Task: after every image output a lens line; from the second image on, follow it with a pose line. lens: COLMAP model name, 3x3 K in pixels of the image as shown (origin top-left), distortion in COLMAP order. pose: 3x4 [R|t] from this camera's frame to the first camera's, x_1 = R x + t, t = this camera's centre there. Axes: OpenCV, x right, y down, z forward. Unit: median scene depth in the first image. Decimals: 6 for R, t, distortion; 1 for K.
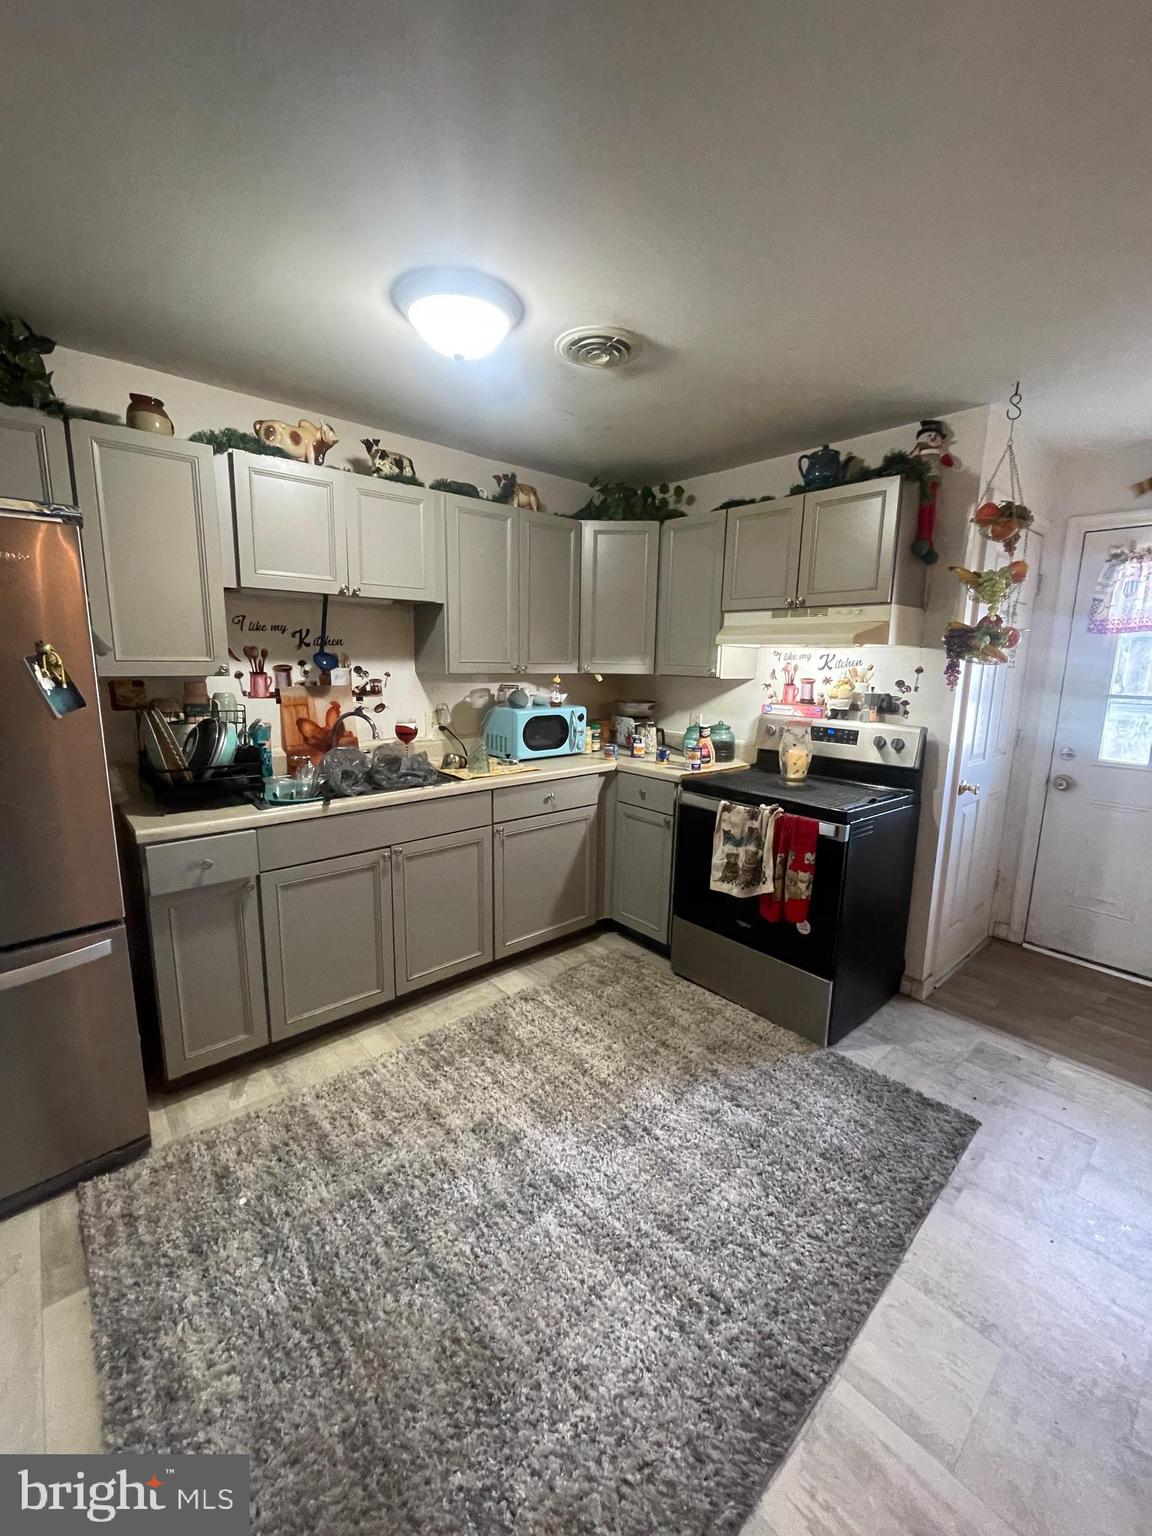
lens RADIAL K [[622.4, 0, 580.3], [0, 622.4, 762.9], [0, 0, 1]] dist [-0.006603, 0.000178]
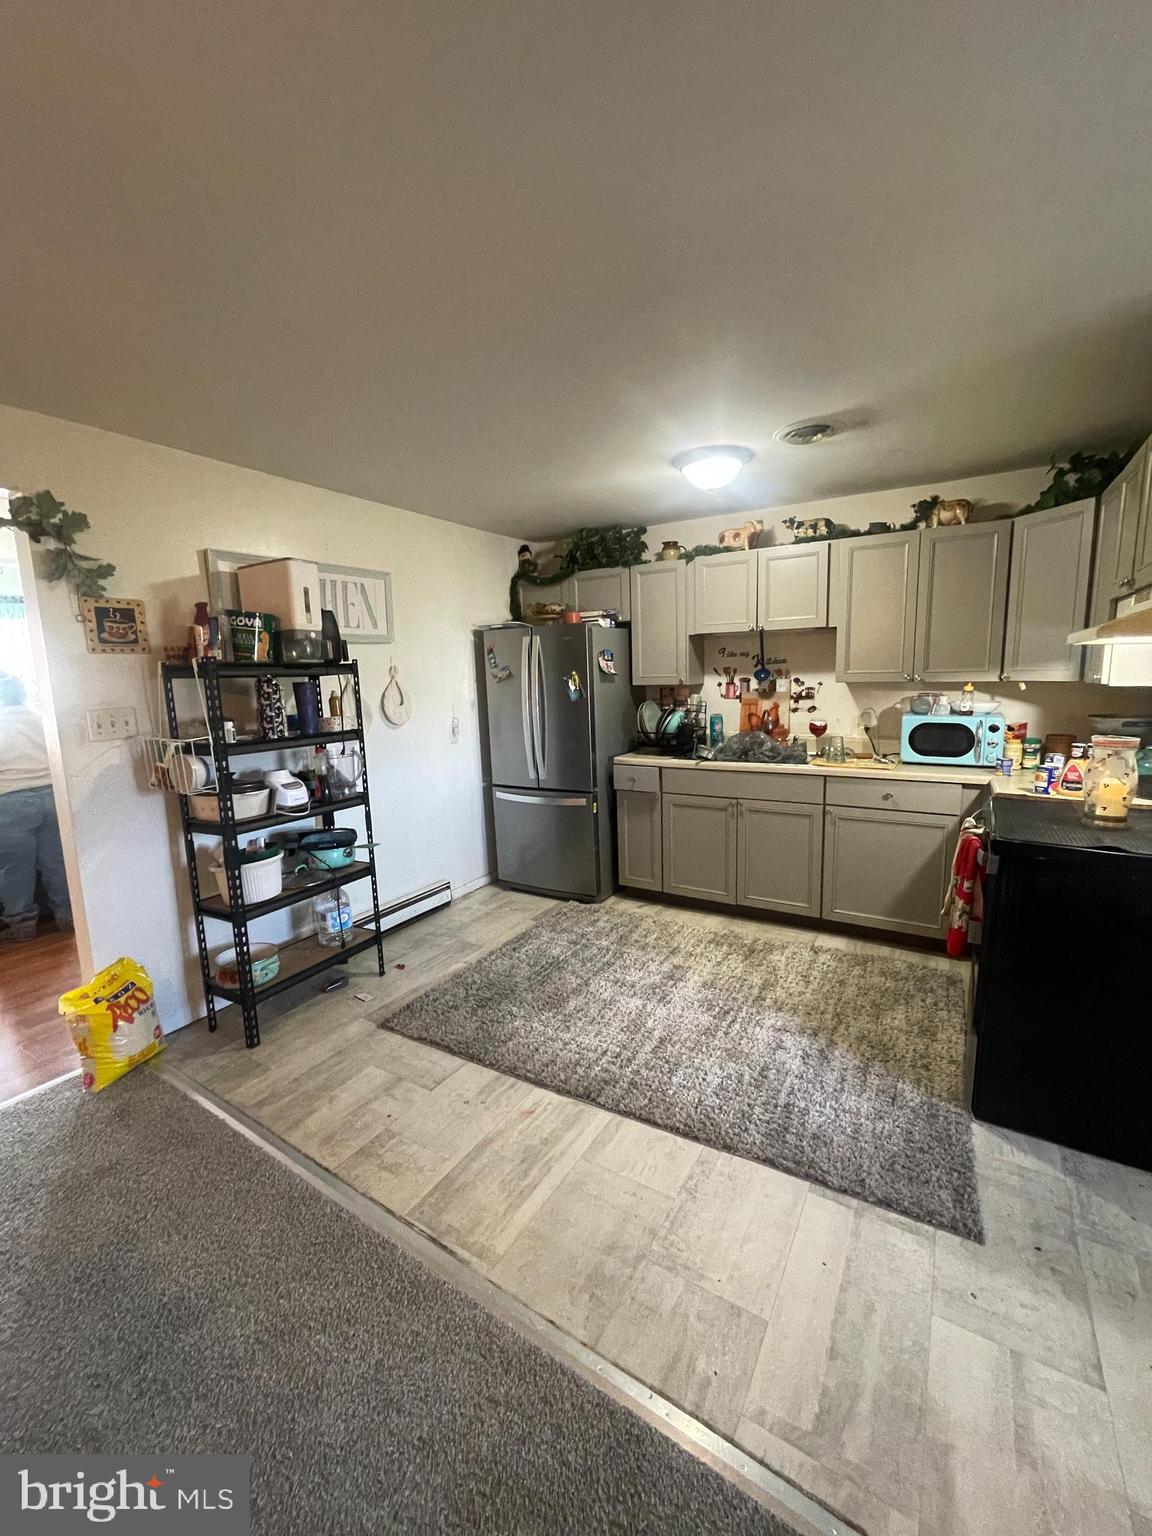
lens RADIAL K [[622.4, 0, 581.9], [0, 622.4, 764.2], [0, 0, 1]] dist [-0.006603, 0.000178]
pose [[0.299221, 0.114810, -0.947251, 0.906703], [-0.132485, 0.988118, 0.077914, -0.012986], [0.944942, 0.102183, 0.310876, 0.164151]]
